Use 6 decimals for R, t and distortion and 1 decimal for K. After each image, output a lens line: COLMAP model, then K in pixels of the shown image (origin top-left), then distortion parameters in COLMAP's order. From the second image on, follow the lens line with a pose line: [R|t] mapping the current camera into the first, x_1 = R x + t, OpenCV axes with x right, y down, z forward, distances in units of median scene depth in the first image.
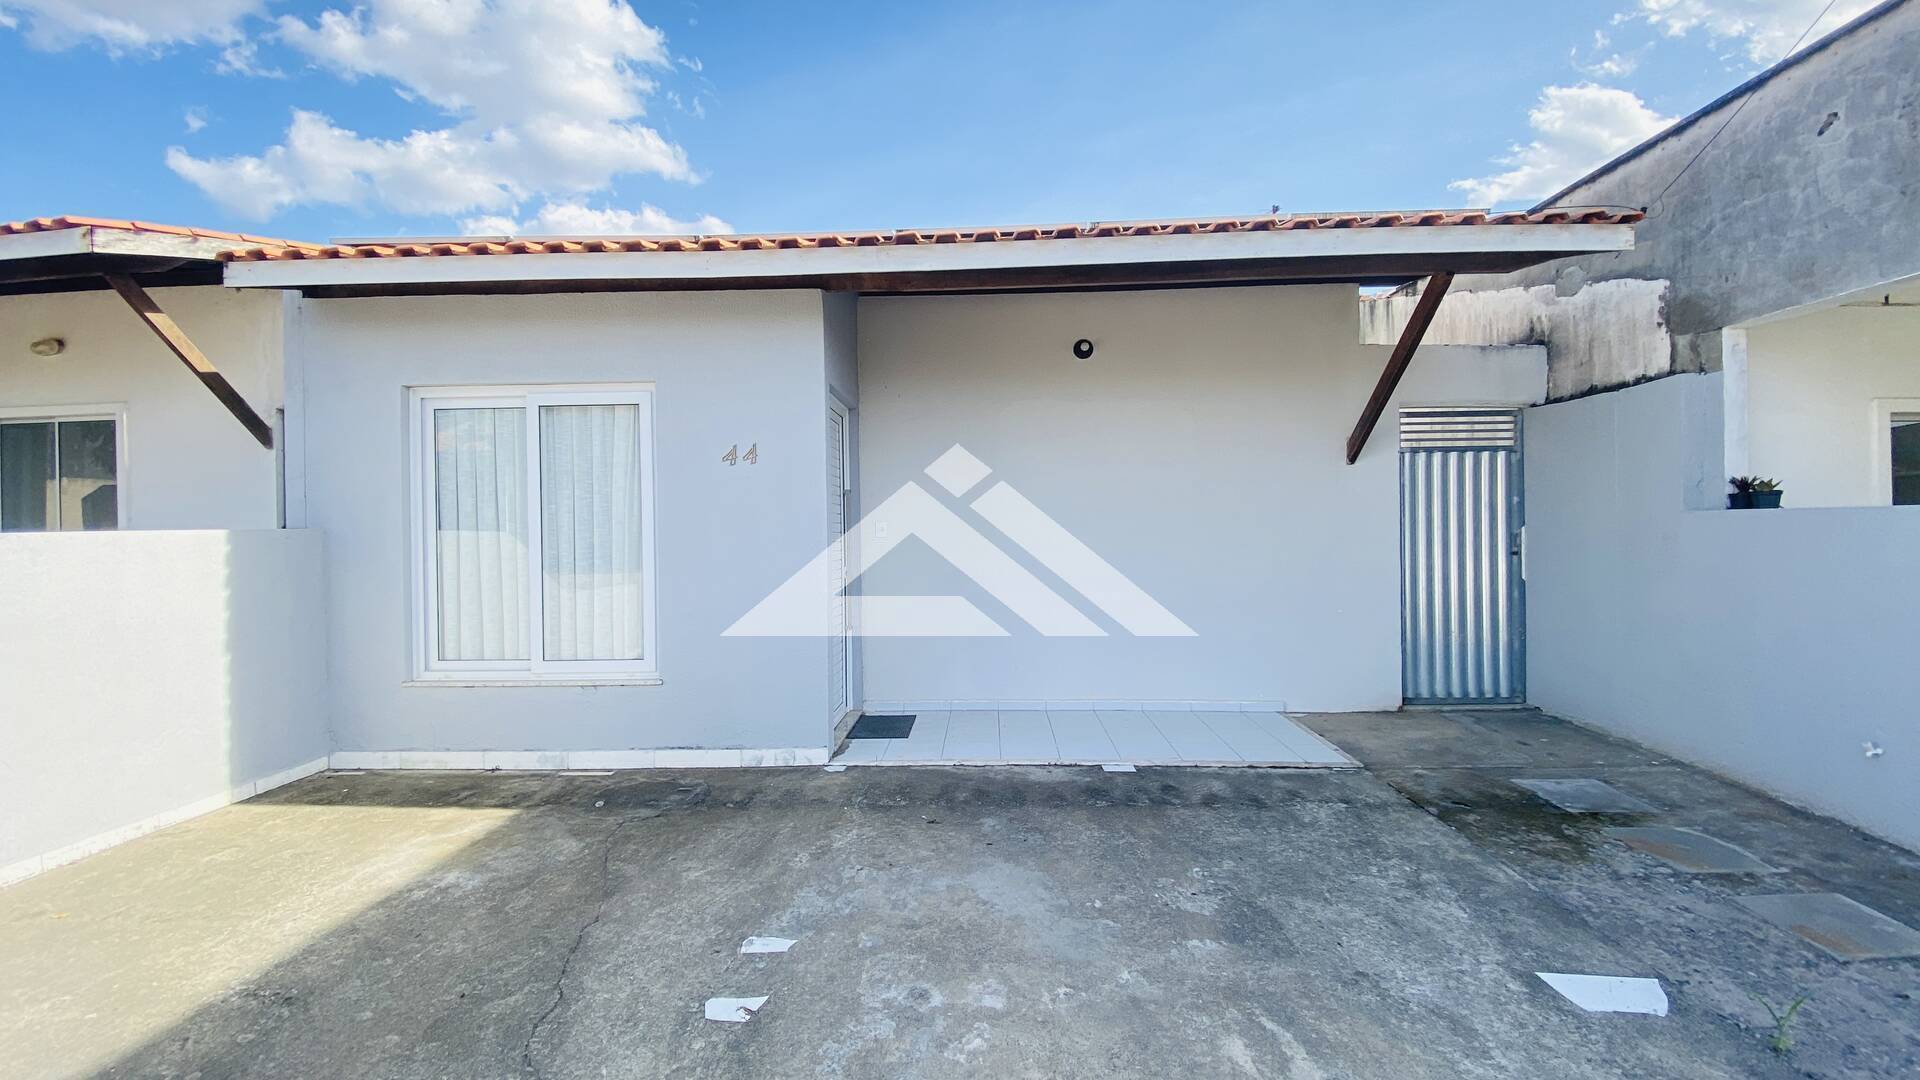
lens RADIAL K [[777.5, 0, 947.5], [0, 777.5, 518.2], [0, 0, 1]] dist [0.015879, -0.018357]
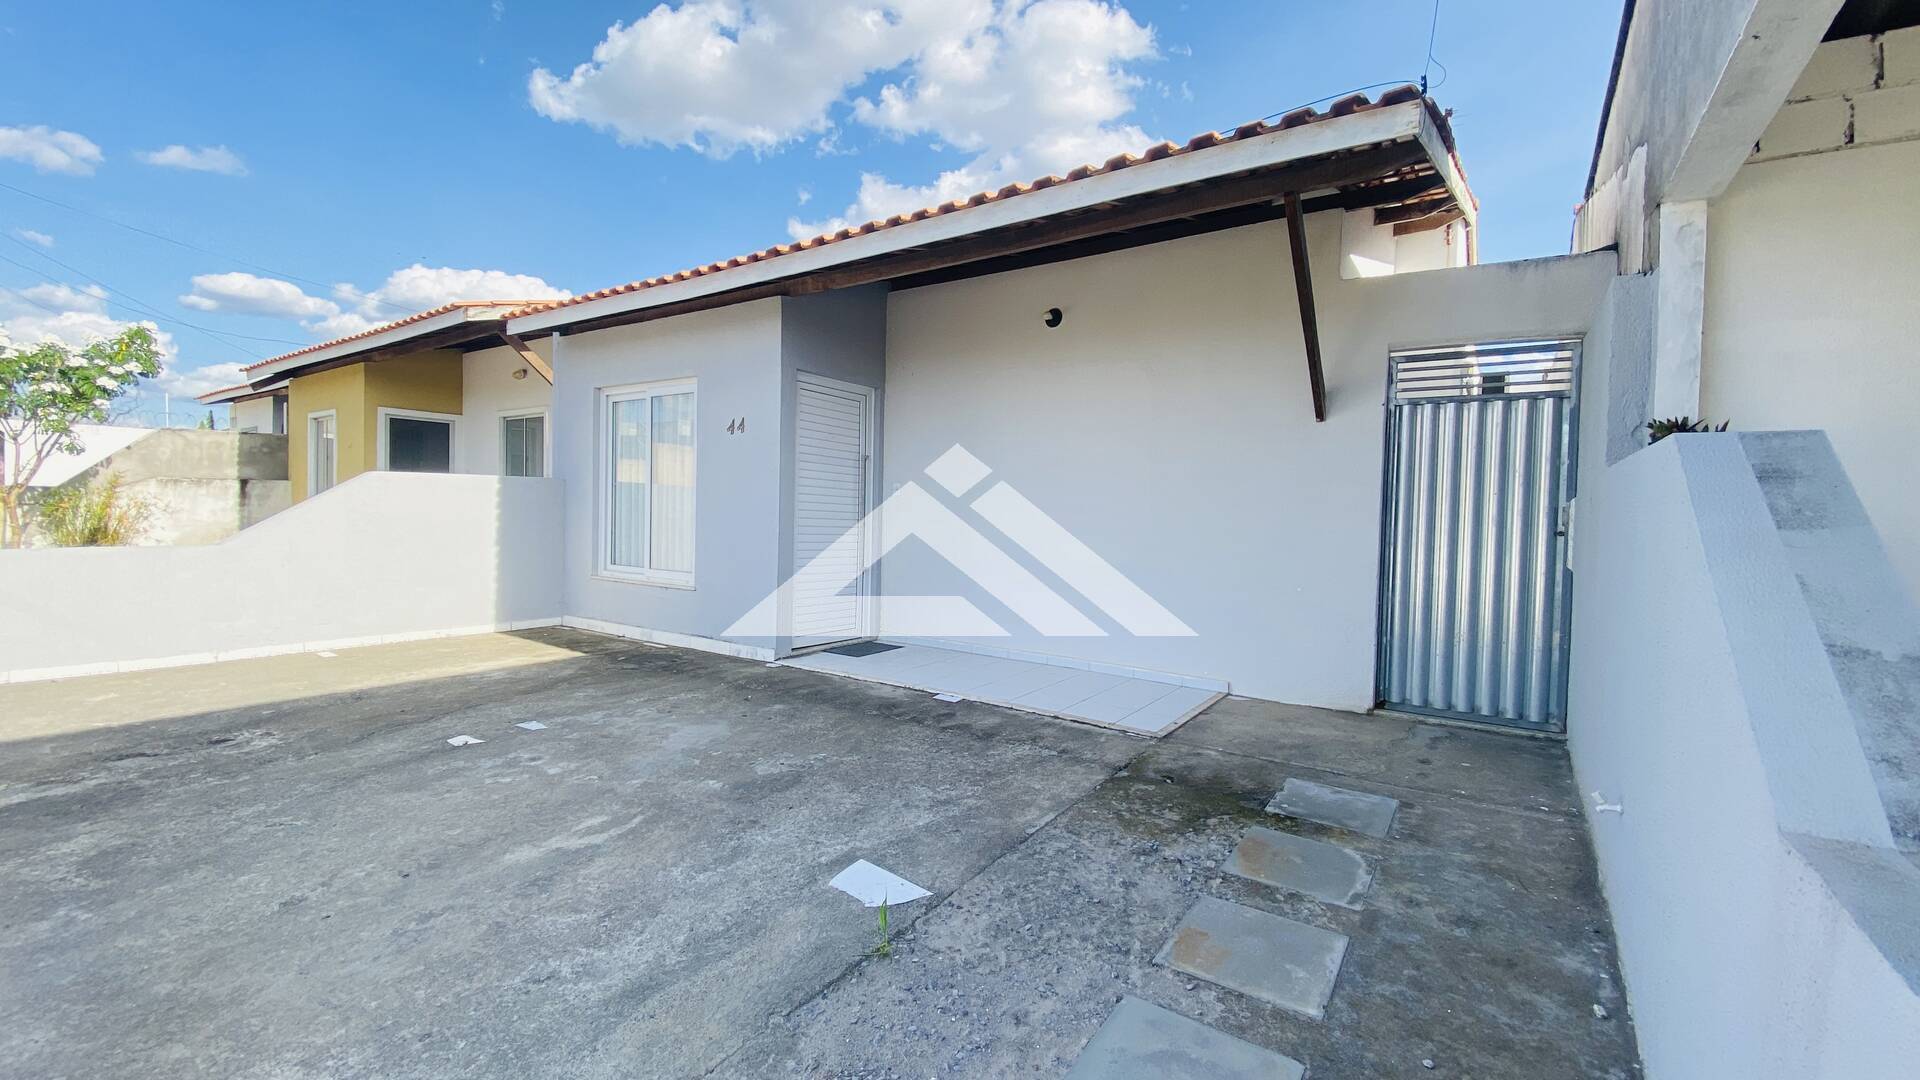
lens RADIAL K [[777.5, 0, 978.4], [0, 777.5, 528.8], [0, 0, 1]] dist [0.015879, -0.018357]
pose [[0.846028, 0.044232, -0.531300, 0.813139], [-0.026935, 0.998826, 0.040265, 0.030564], [0.532457, -0.019755, 0.846226, 0.078996]]
